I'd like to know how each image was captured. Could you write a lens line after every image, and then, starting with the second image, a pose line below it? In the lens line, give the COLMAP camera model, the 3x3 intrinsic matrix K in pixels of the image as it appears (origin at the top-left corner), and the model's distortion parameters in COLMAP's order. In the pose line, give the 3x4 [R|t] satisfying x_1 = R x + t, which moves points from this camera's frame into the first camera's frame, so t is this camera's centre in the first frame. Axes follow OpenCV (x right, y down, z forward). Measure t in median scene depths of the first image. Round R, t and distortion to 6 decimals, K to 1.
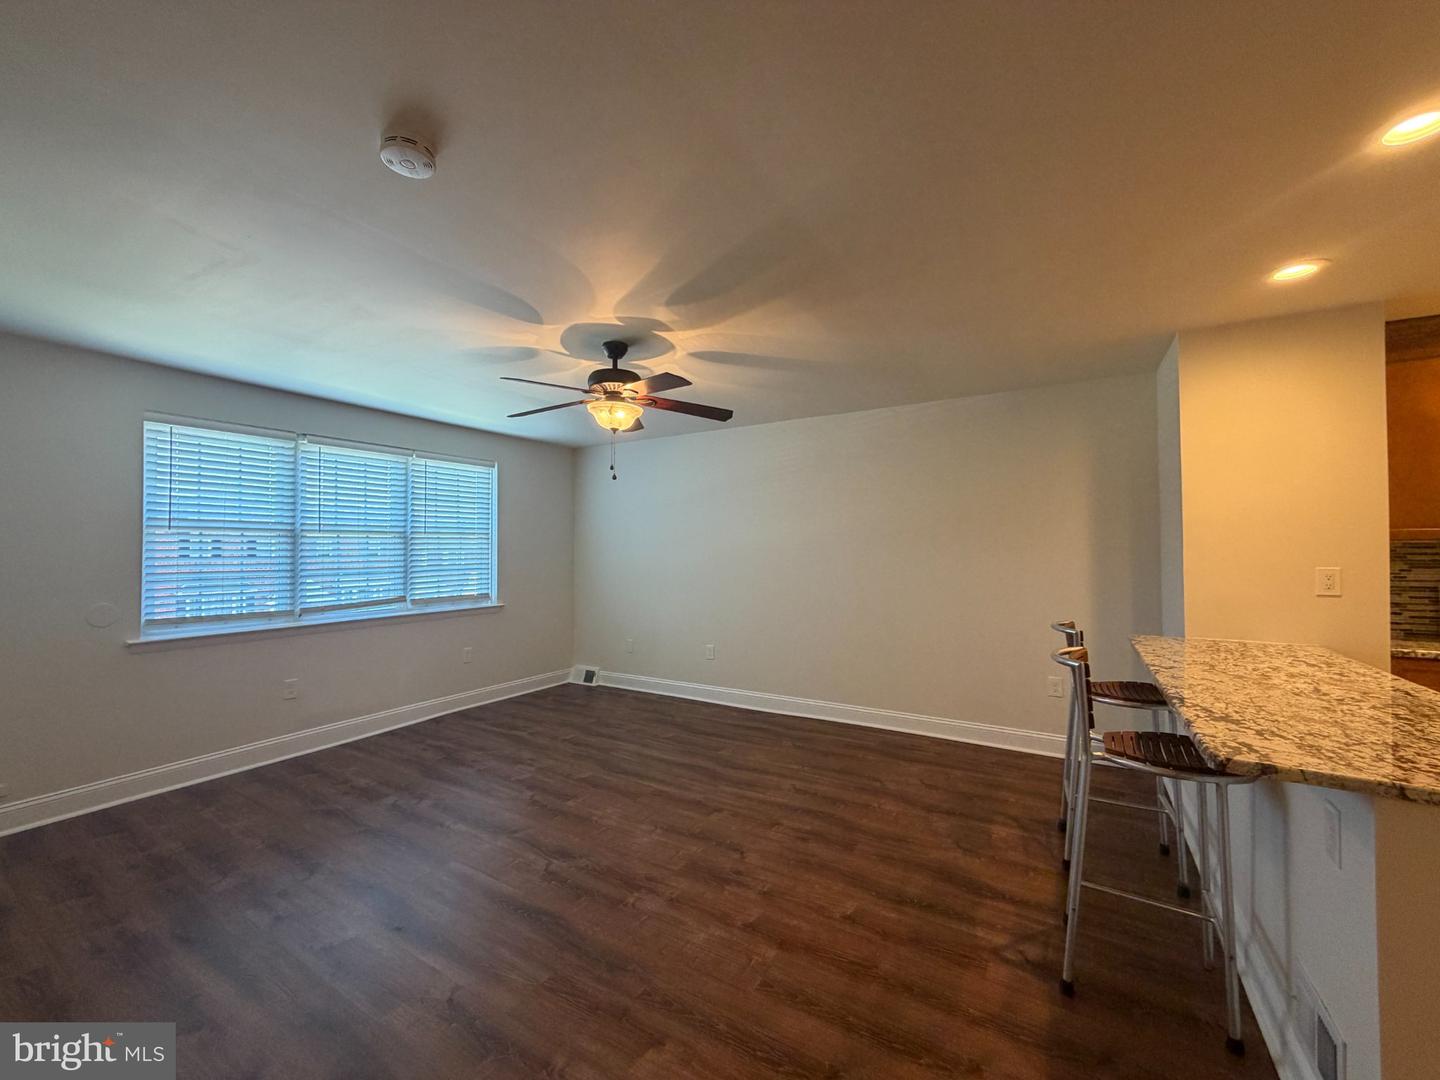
lens RADIAL K [[573.4, 0, 712.7], [0, 573.4, 541.8], [0, 0, 1]] dist [0.000075, -0.000216]
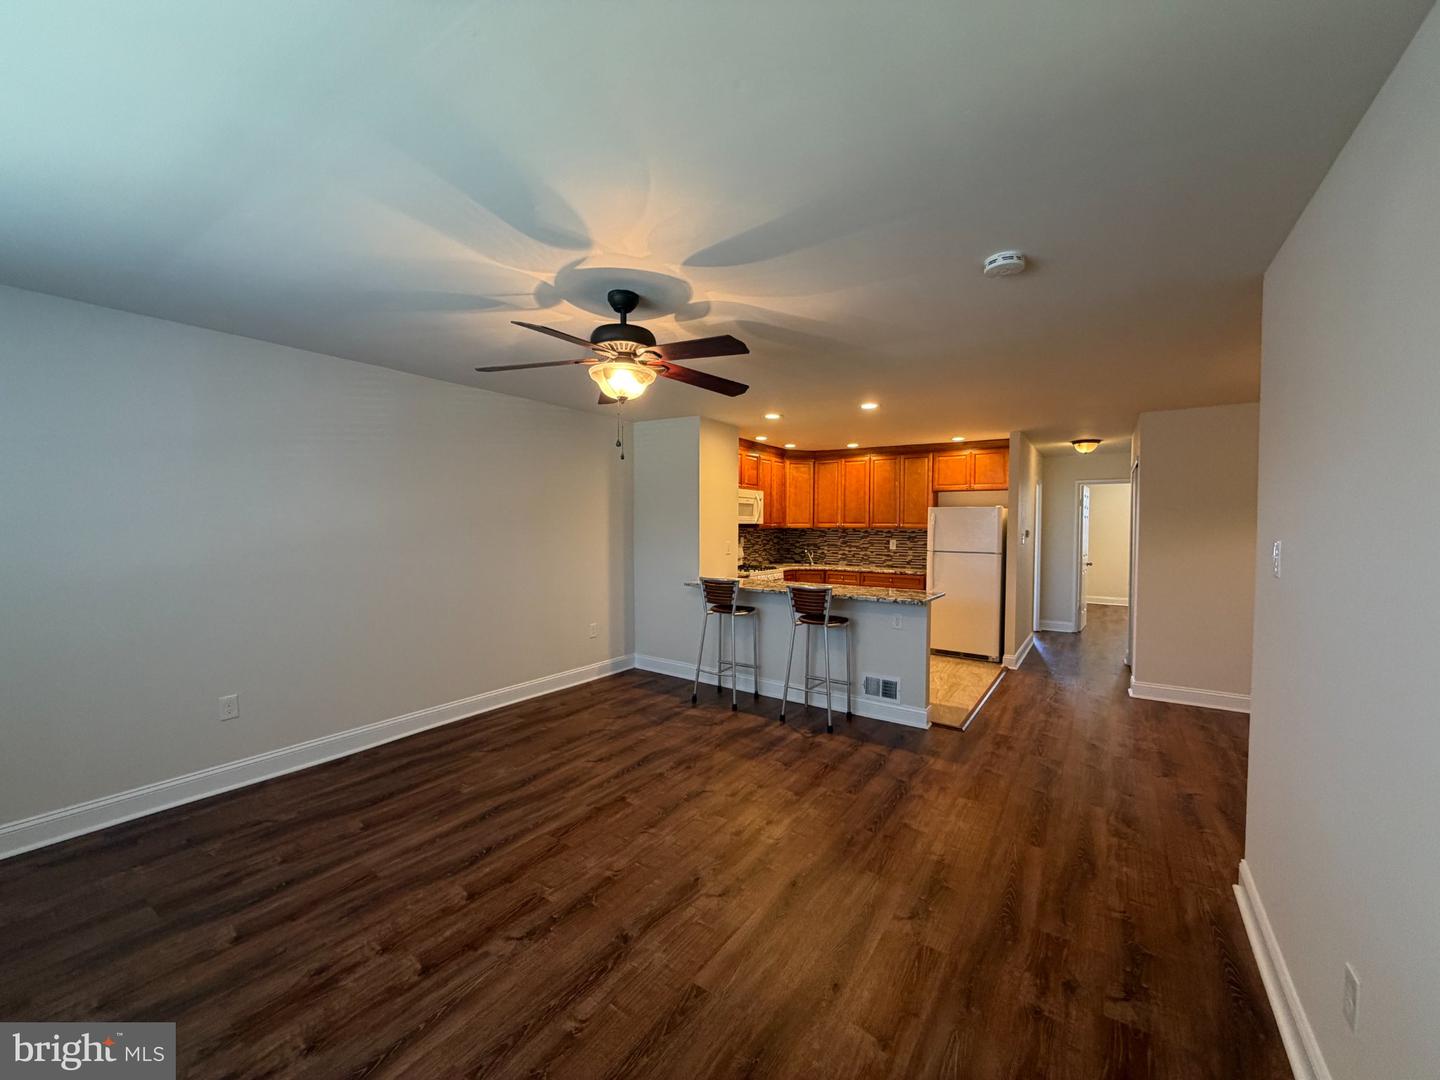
lens RADIAL K [[573.4, 0, 712.7], [0, 573.4, 541.8], [0, 0, 1]] dist [0.000075, -0.000216]
pose [[0.048096, -0.028571, 0.998434, -0.918006], [-0.022765, 0.999300, 0.029692, -0.014685], [-0.998583, -0.024157, 0.047412, 0.757952]]
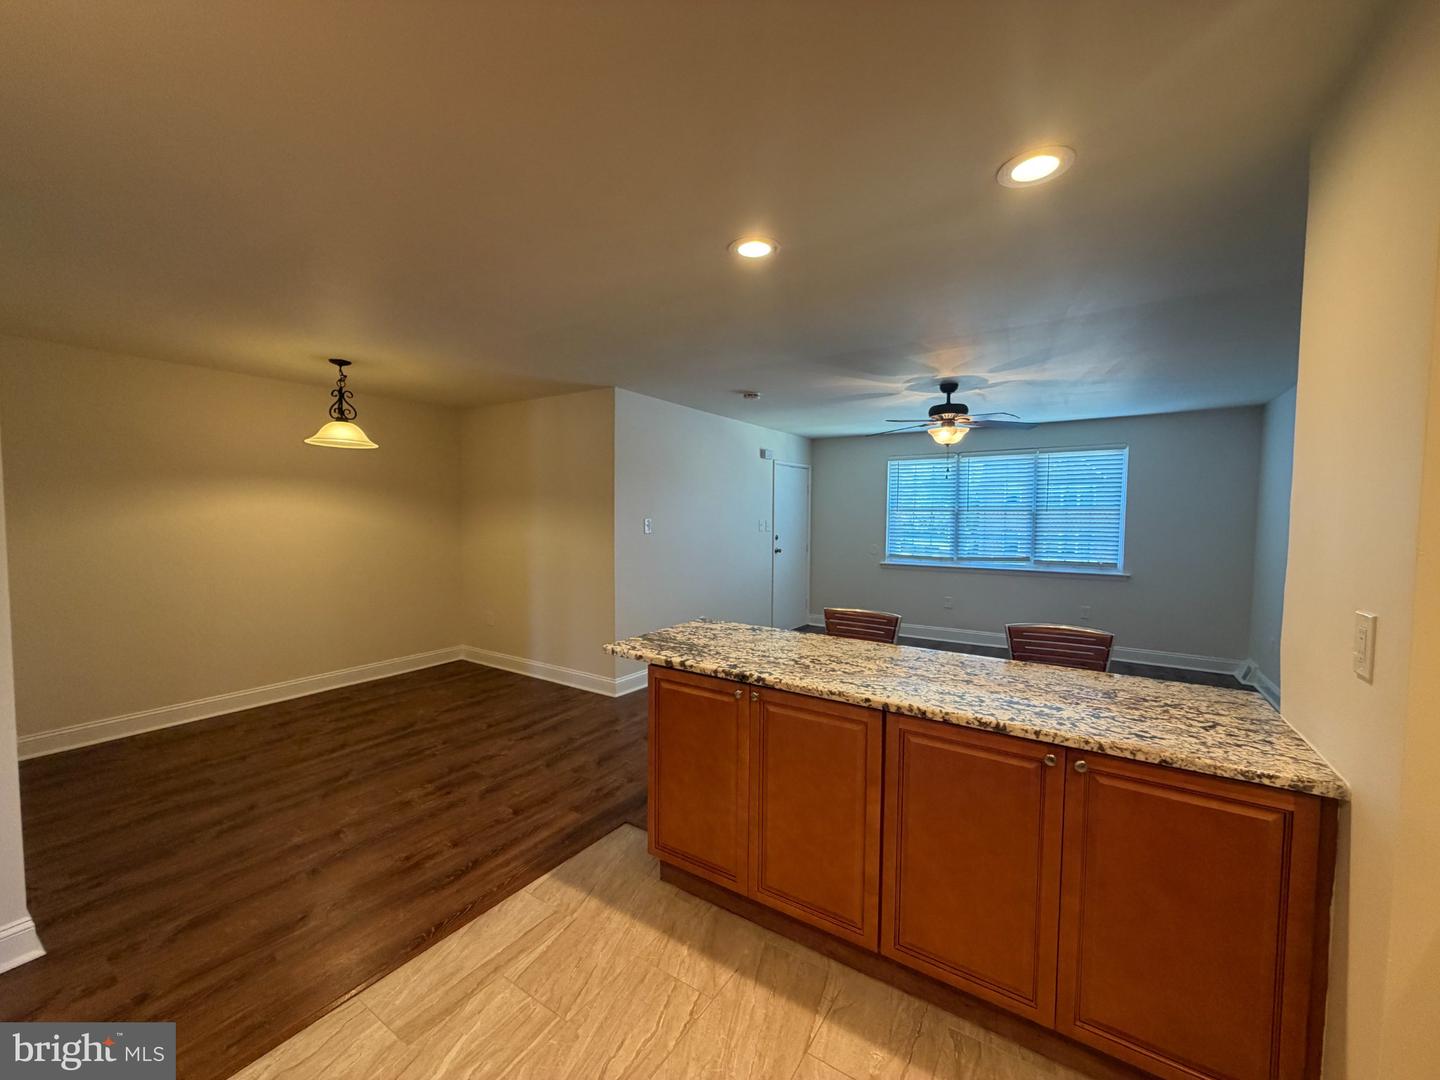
lens RADIAL K [[573.4, 0, 712.7], [0, 573.4, 541.8], [0, 0, 1]] dist [0.000075, -0.000216]
pose [[-0.033449, 0.052061, -0.998084, 1.203242], [0.010011, 0.998610, 0.051753, -0.027684], [0.999390, -0.008260, -0.033923, 0.415583]]
